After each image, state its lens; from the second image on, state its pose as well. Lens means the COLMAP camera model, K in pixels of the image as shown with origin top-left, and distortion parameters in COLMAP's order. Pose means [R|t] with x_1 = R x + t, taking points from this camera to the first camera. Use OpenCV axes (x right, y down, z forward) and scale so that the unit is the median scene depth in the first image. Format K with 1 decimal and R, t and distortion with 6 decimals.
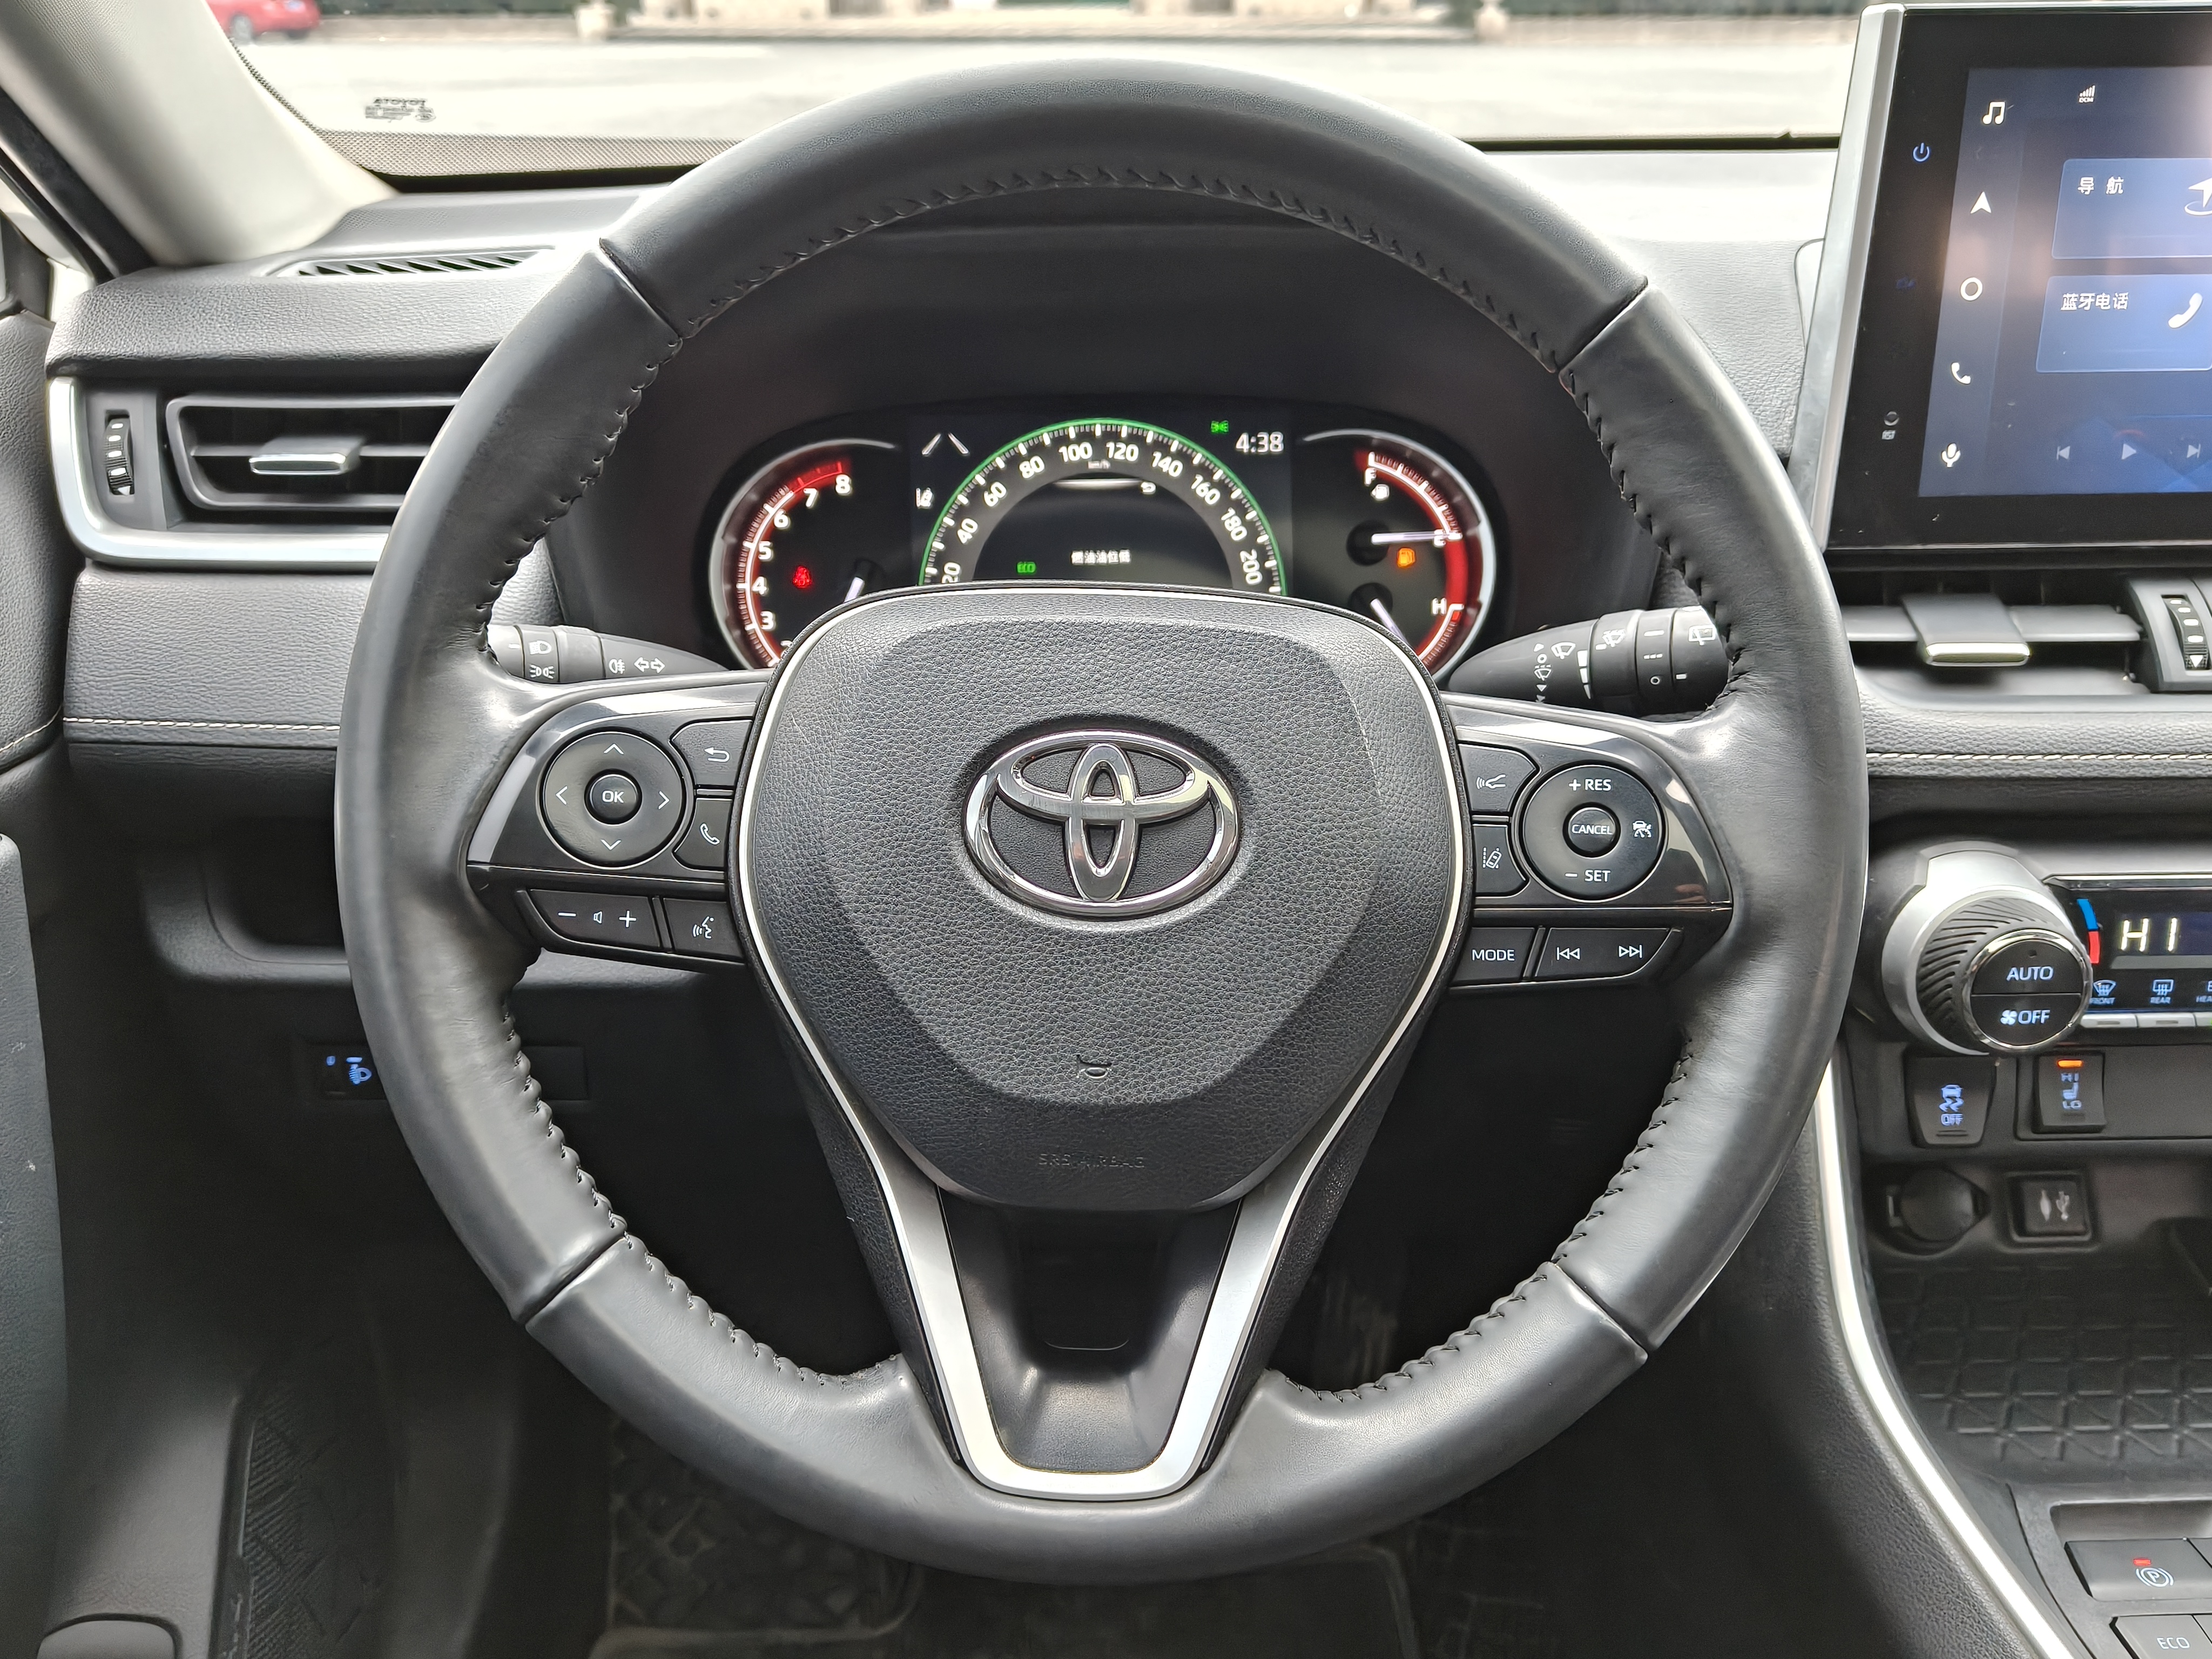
lens RADIAL K [[1886.3, 0, 1109.2], [0, 1886.3, 825.5], [0, 0, 1]] dist [0.013782, -0.028419]
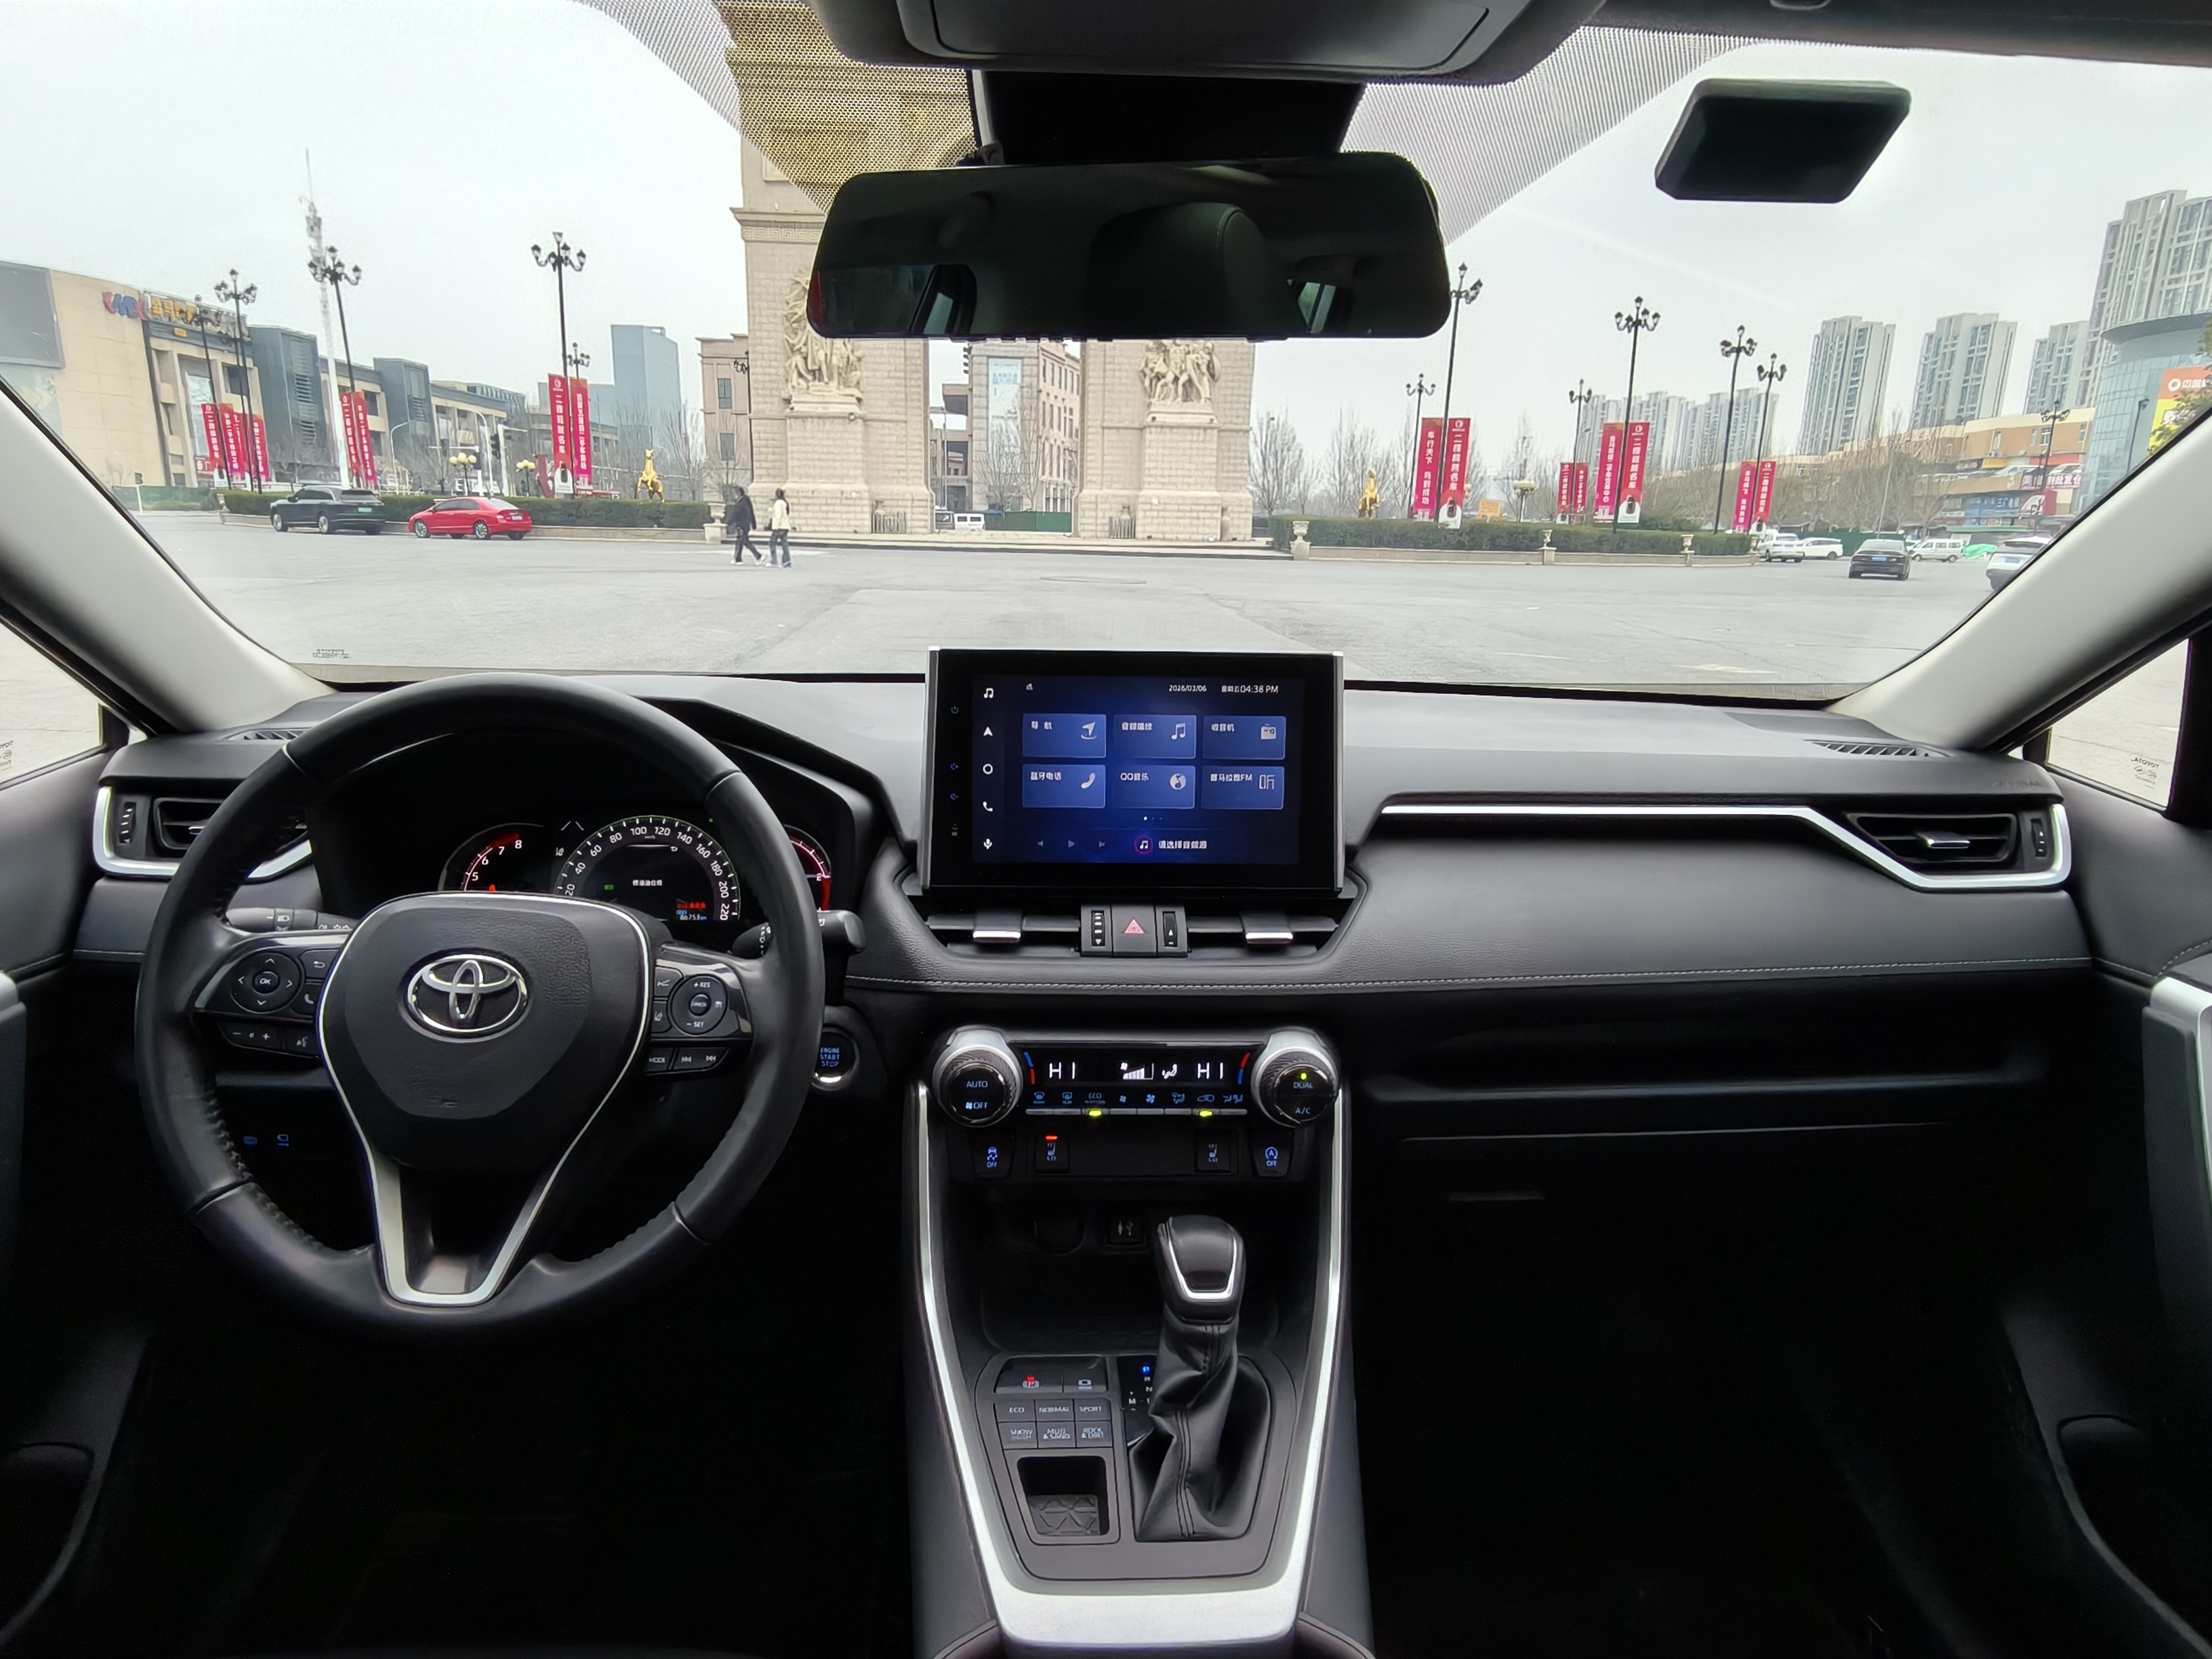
lens RADIAL K [[1297.6, 0, 1094.9], [0, 1297.6, 836.8], [0, 0, 1]] dist [-0.019915, 0.006066]
pose [[0.998992, 0.022005, 0.039124, 0.413425], [-0.014654, 0.983722, -0.179101, 0.047174], [-0.042428, 0.178347, 0.983053, -0.368166]]
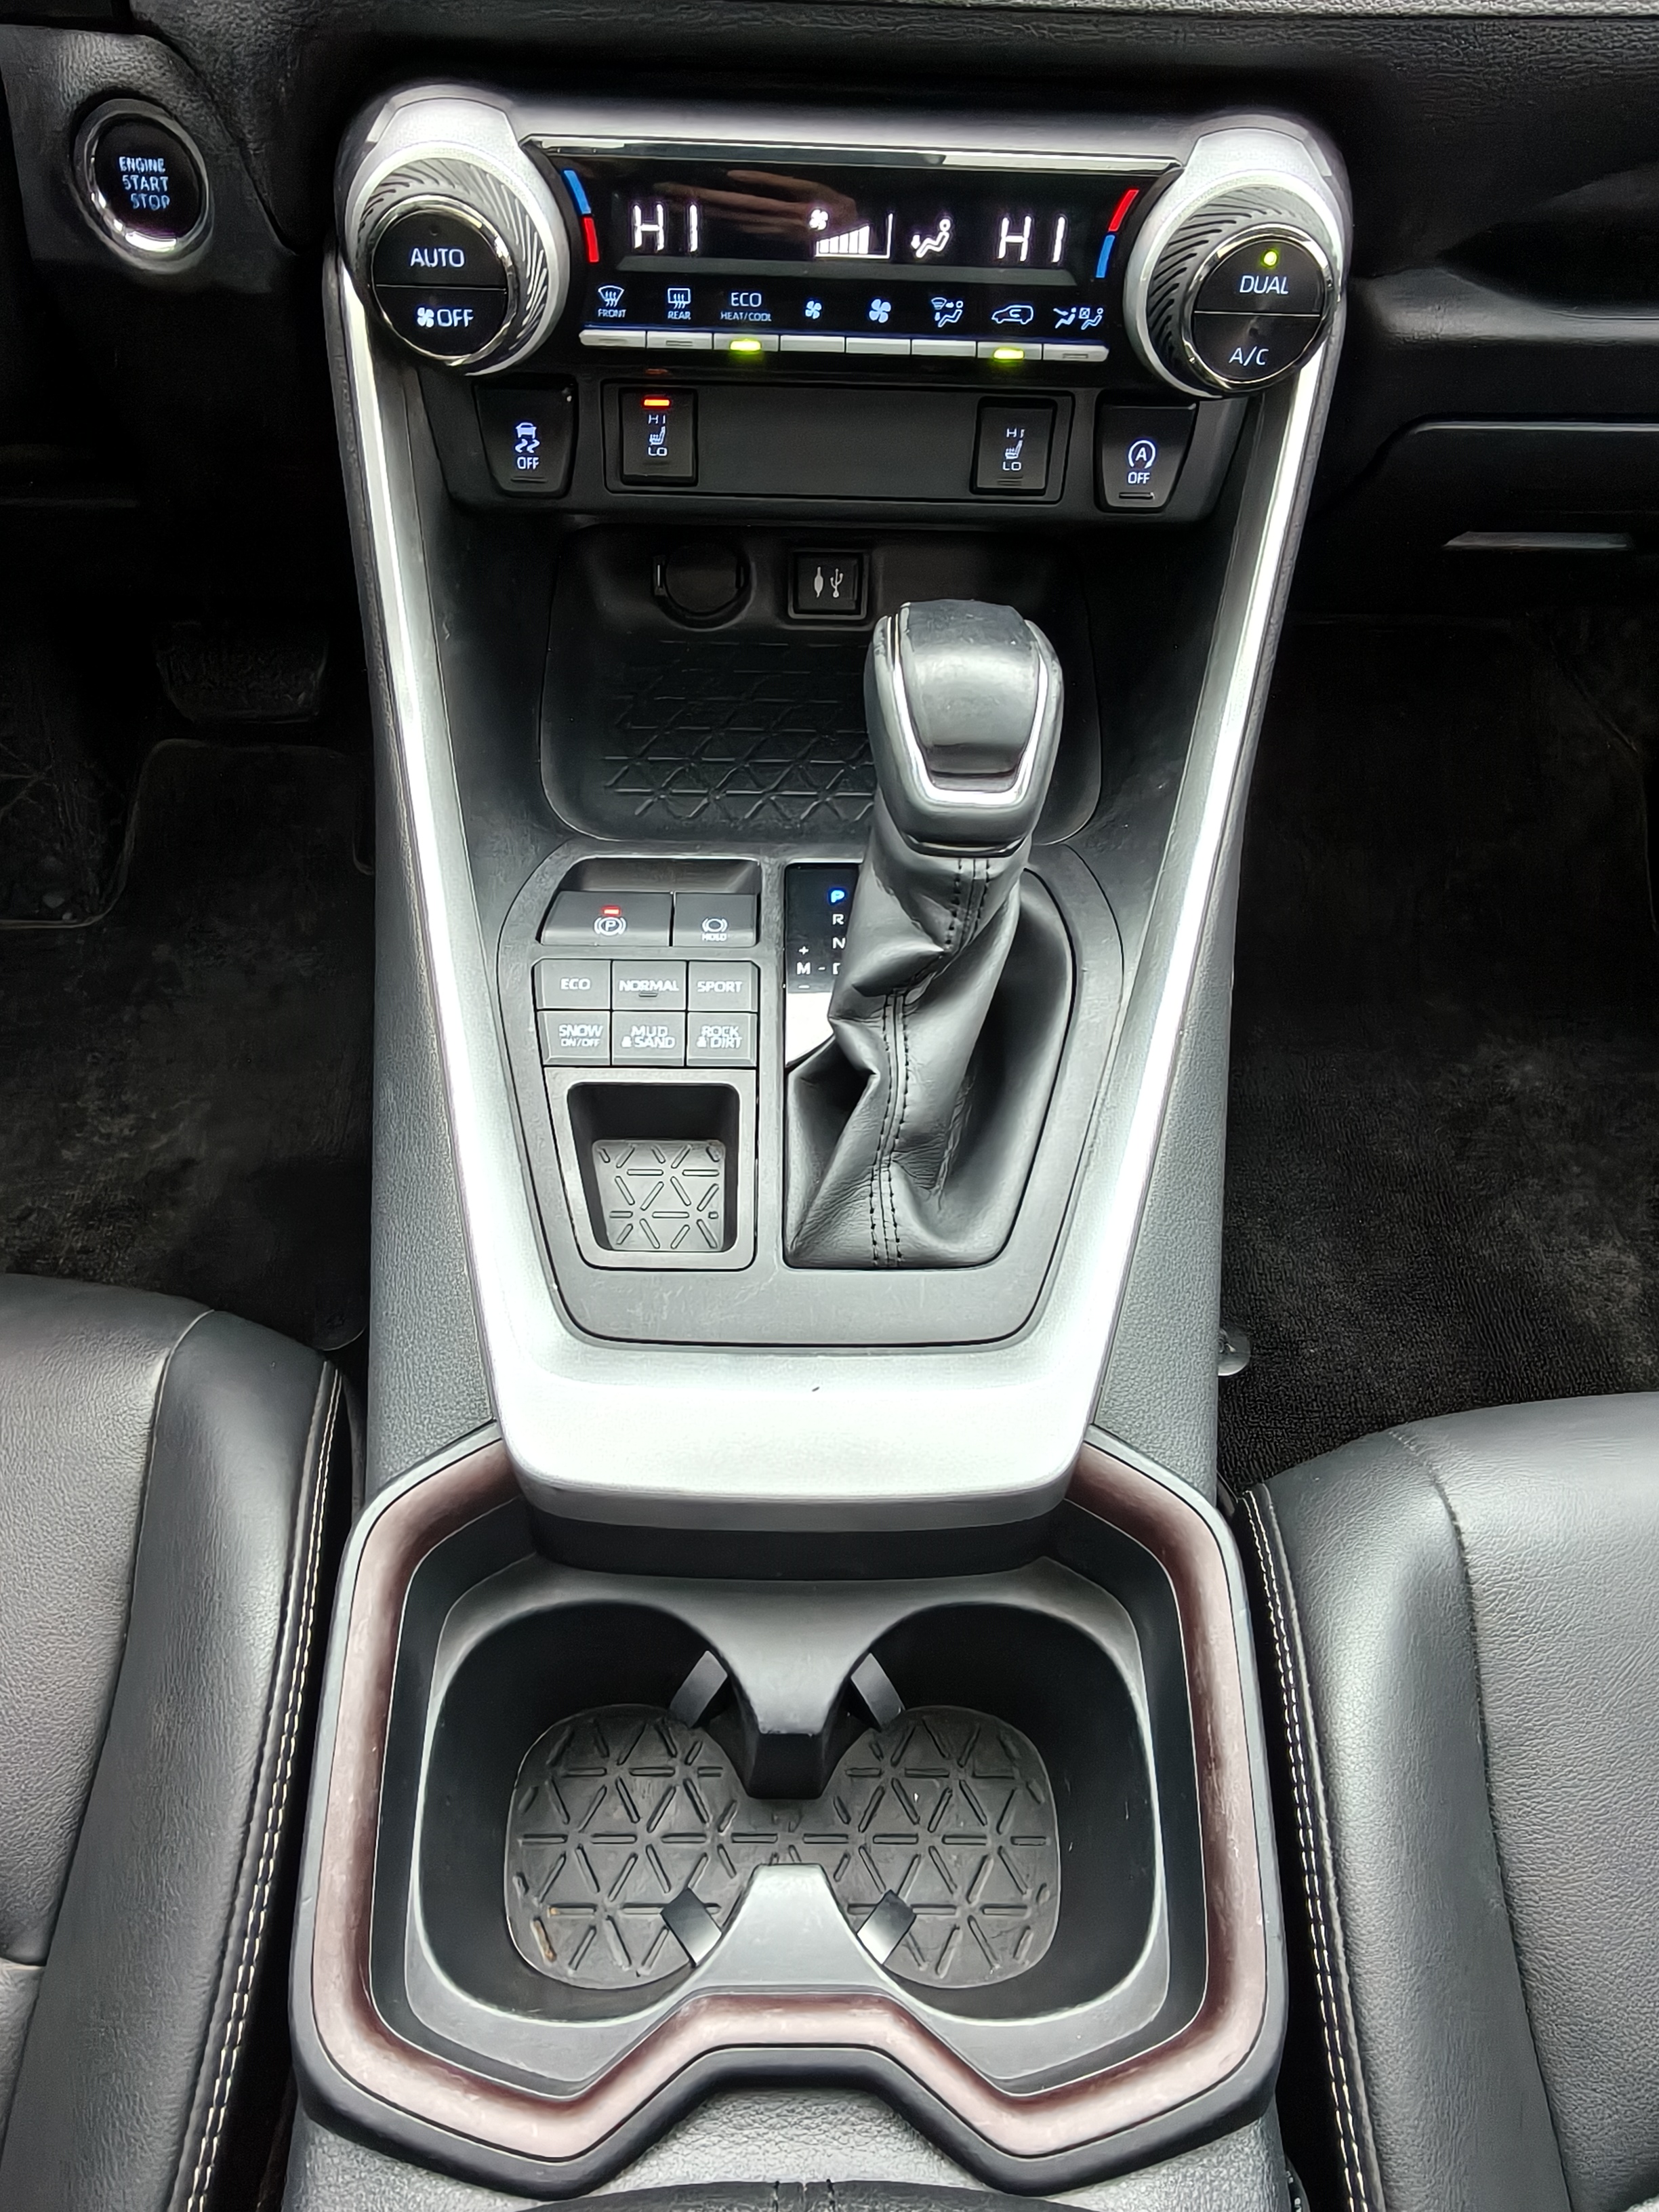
lens RADIAL K [[1419.8, 0, 787.3], [0, 1419.8, 1085.1], [0, 0, 1]] dist [-0.006753, 0.003190]
pose [[0.999252, 0.033919, 0.018583, 0.478073], [-0.038672, 0.869391, 0.492610, 0.060705], [0.000552, -0.492960, 0.870052, 0.199611]]
